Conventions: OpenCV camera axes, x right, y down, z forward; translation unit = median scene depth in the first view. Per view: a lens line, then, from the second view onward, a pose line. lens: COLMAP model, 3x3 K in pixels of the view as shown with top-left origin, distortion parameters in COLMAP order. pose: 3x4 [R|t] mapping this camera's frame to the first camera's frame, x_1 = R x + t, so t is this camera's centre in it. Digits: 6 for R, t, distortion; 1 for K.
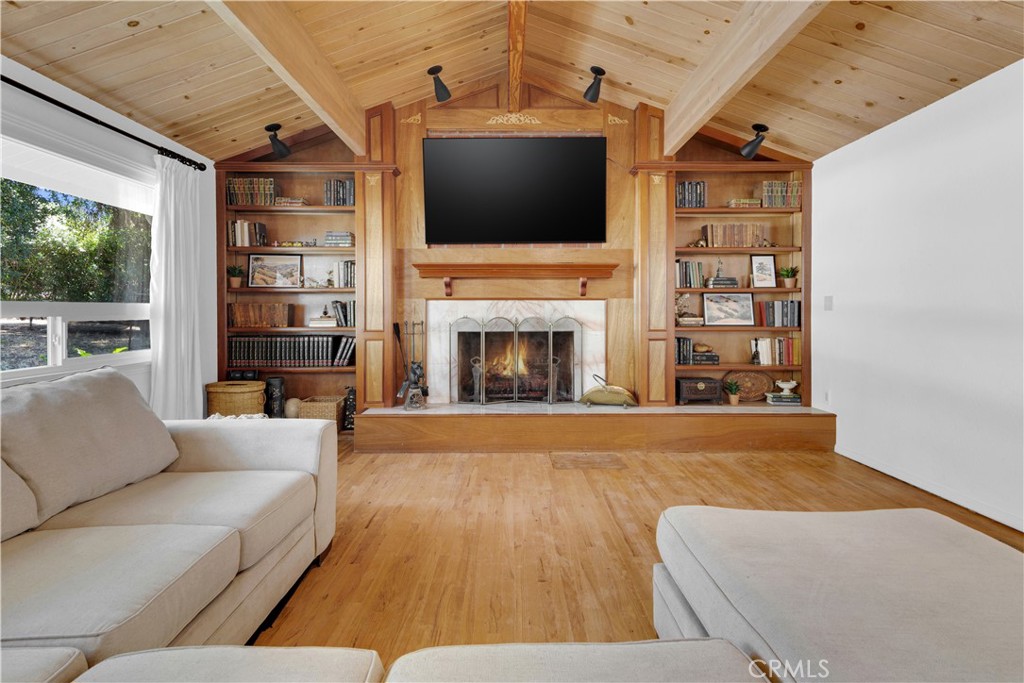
lens RADIAL K [[515.0, 0, 512.5], [0, 515.0, 314.1], [0, 0, 1]] dist [0.001730, 0.000226]
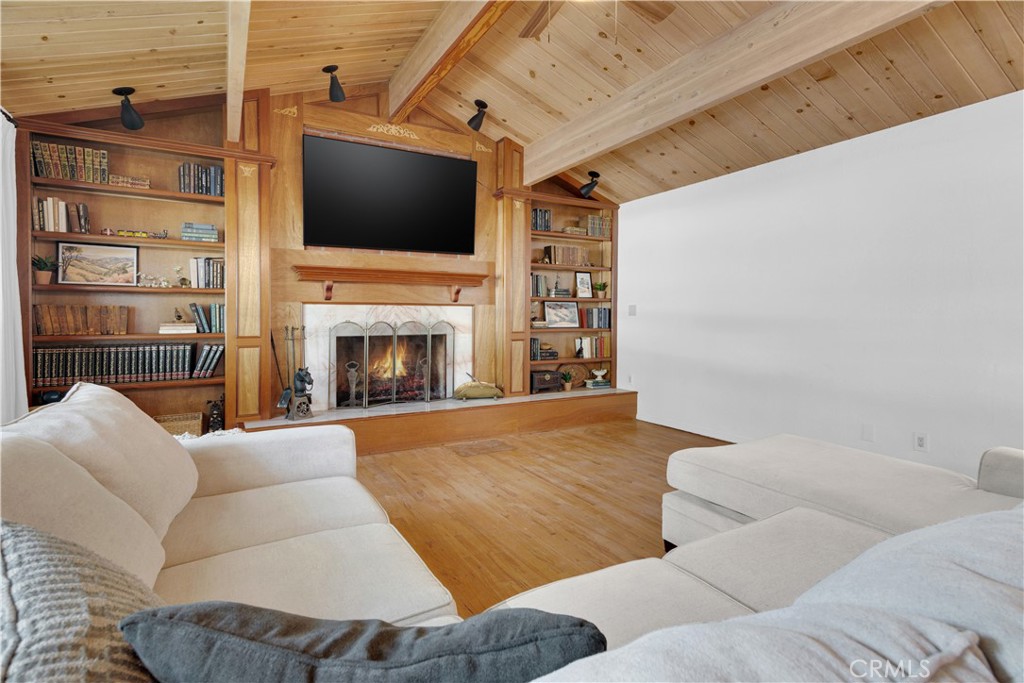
lens RADIAL K [[502.6, 0, 511.8], [0, 502.6, 320.5], [0, 0, 1]] dist [-0.001280, -0.000376]
pose [[0.871729, -0.002229, 0.489983, -0.288736], [0.000440, 0.999993, 0.003766, 0.000179], [-0.489988, -0.003067, 0.871724, 0.000425]]
